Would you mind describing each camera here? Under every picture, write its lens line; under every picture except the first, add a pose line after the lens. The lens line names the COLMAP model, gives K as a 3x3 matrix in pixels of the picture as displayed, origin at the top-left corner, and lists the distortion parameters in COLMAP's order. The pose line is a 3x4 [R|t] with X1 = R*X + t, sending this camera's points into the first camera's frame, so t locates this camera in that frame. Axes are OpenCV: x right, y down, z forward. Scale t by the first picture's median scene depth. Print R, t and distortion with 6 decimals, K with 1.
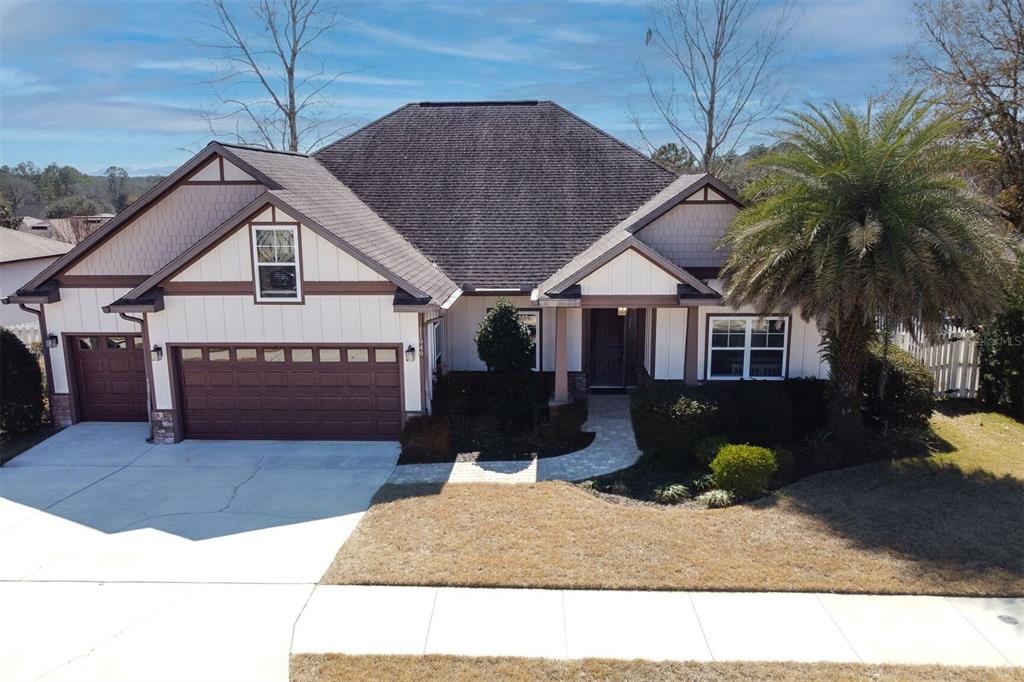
lens RADIAL K [[771.0, 0, 511.8], [0, 771.0, 341.2], [0, 0, 1]] dist [0.006337, -0.009149]
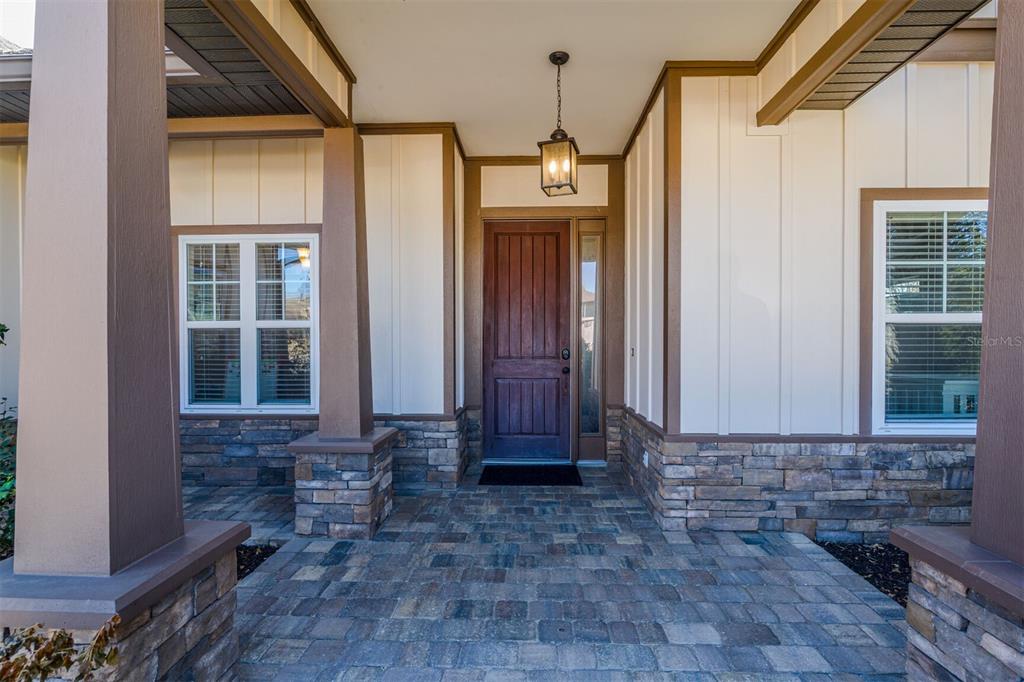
lens RADIAL K [[473.0, 0, 519.7], [0, 473.0, 343.0], [0, 0, 1]] dist [-0.002639, -0.000180]
pose [[0.999754, 0.006509, 0.021204, 0.141902], [-0.002601, 0.983784, -0.179338, 0.054327], [-0.022027, 0.179239, 0.983559, 0.946661]]
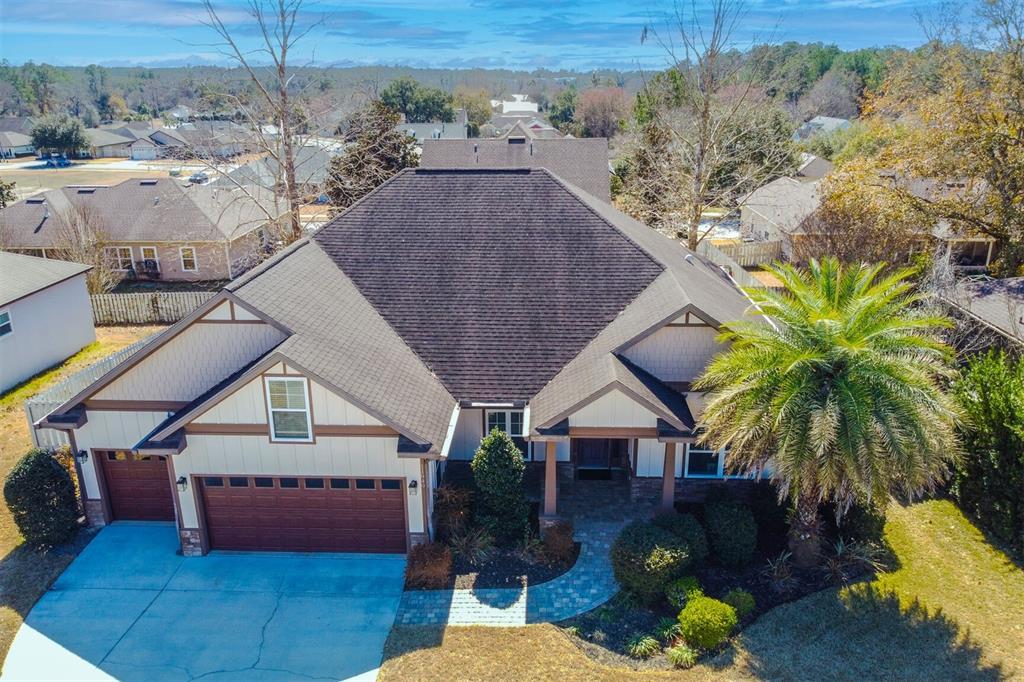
lens RADIAL K [[771.0, 0, 511.7], [0, 771.0, 337.5], [0, 0, 1]] dist [0.006337, -0.009149]
pose [[0.999977, -0.000686, 0.006757, 0.001782], [-0.000243, 0.990640, 0.136499, -0.337235], [-0.006787, -0.136498, 0.990617, -0.062326]]
